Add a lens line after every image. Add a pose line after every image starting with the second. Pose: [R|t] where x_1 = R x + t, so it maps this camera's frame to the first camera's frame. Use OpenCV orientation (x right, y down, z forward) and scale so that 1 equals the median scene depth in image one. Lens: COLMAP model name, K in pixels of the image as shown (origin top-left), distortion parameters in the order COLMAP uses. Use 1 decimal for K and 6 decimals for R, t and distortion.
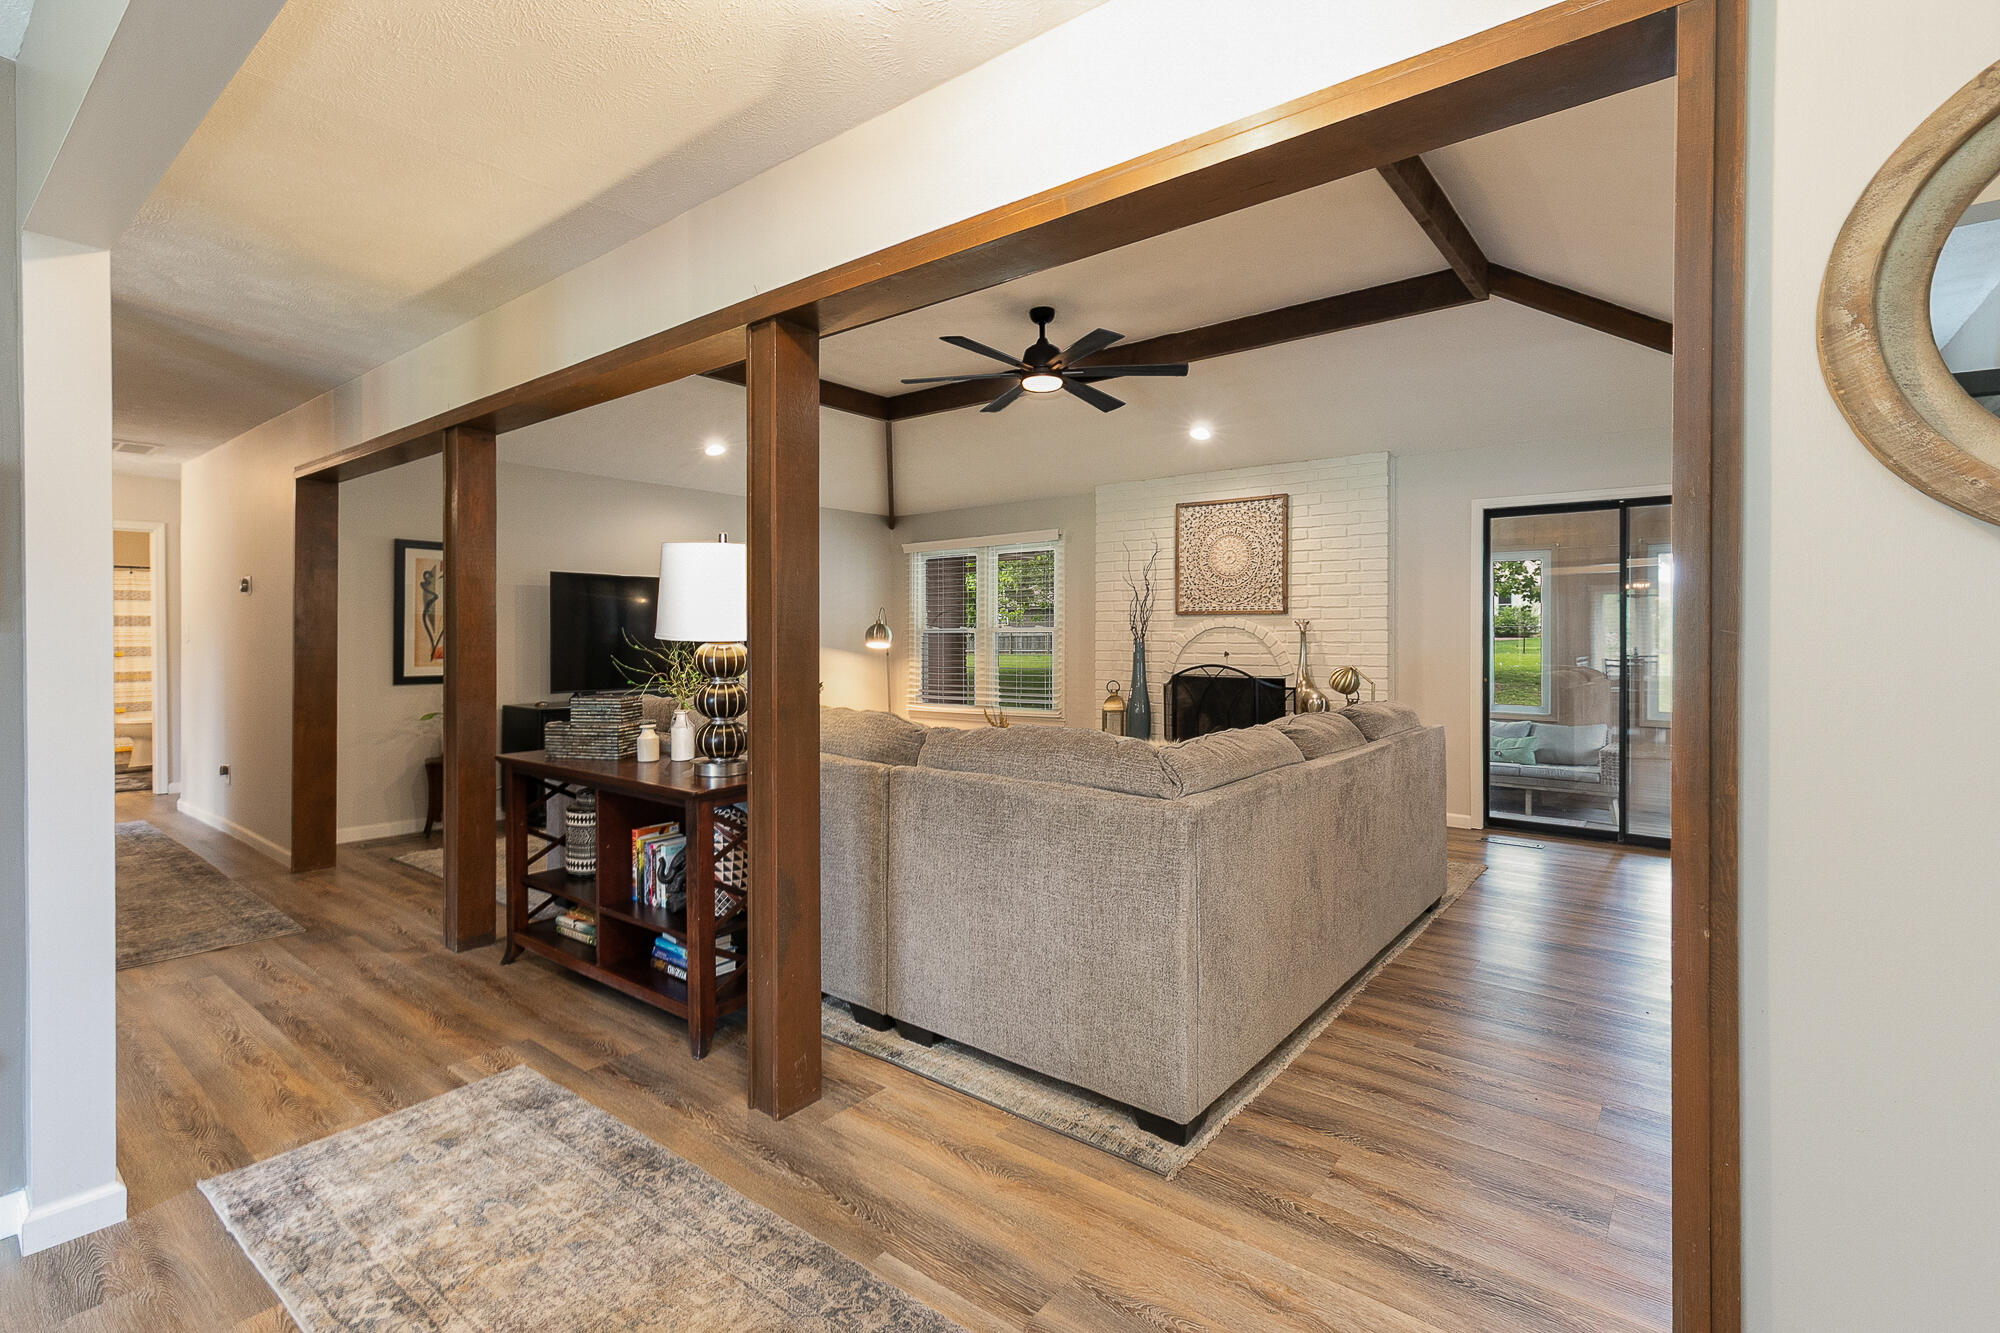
lens RADIAL K [[901.2, 0, 1010.9], [0, 901.2, 638.5], [0, 0, 1]] dist [0.007810, -0.002325]
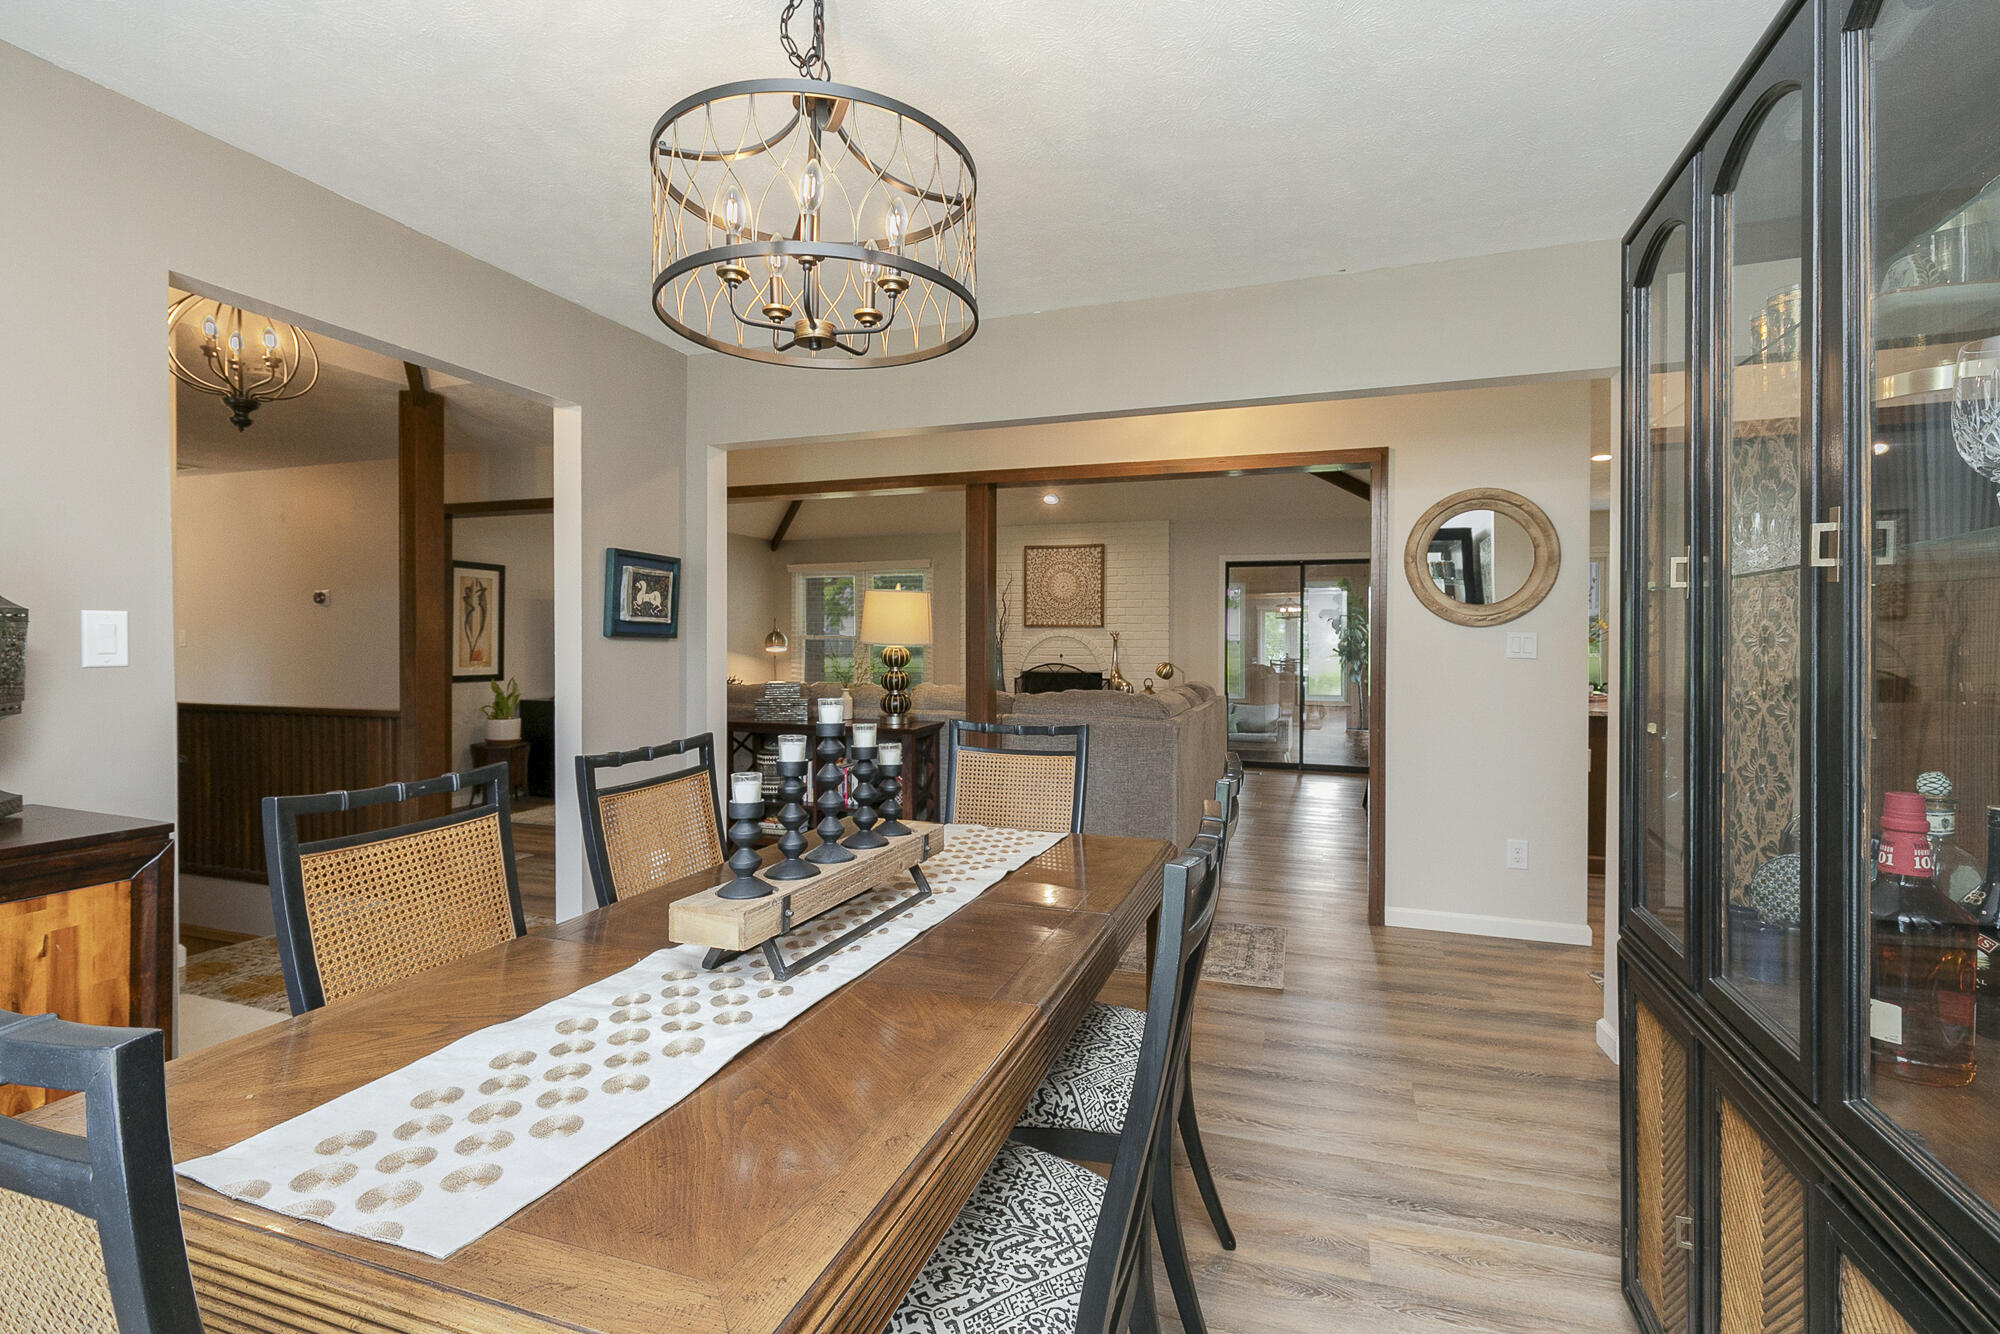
lens RADIAL K [[931.7, 0, 1022.4], [0, 931.7, 633.0], [0, 0, 1]] dist [0.000242, -0.001201]
pose [[0.939007, 0.005540, 0.343853, -0.700383], [-0.001859, 0.999937, -0.011033, -0.003360], [-0.343893, 0.009721, 0.938959, -0.757800]]
